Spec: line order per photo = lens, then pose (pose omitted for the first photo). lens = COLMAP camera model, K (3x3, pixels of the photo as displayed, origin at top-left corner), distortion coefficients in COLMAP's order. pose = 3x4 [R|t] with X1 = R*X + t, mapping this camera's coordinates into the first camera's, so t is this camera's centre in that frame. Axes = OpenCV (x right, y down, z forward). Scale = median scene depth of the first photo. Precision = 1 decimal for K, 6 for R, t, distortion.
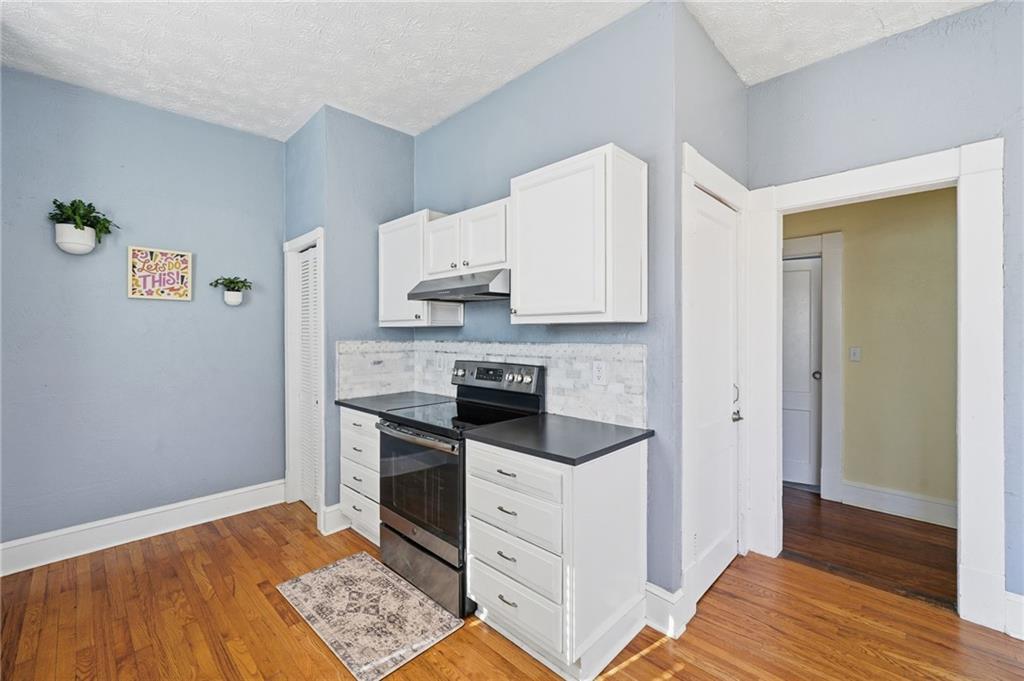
lens RADIAL K [[426.5, 0, 514.0], [0, 426.5, 335.0], [0, 0, 1]] dist [-0.001722, -0.000089]
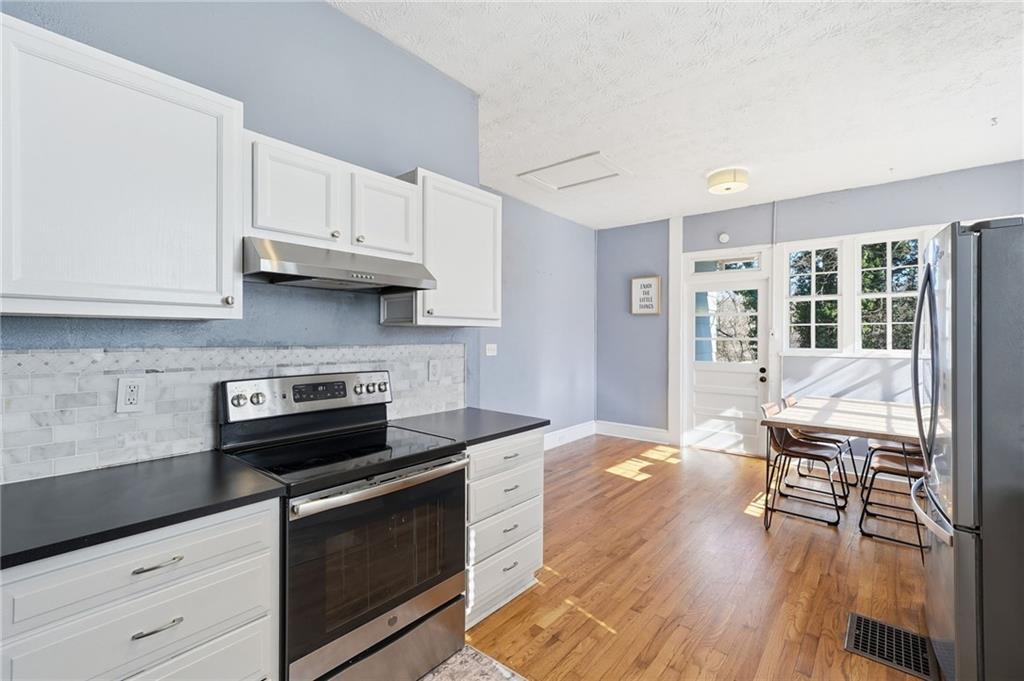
lens RADIAL K [[426.5, 0, 513.7], [0, 426.5, 339.1], [0, 0, 1]] dist [-0.001722, -0.000089]
pose [[-0.047507, -0.008477, 0.998835, -0.844175], [-0.005773, 0.999950, 0.008212, -0.003795], [-0.998854, -0.005376, -0.047553, 0.753915]]
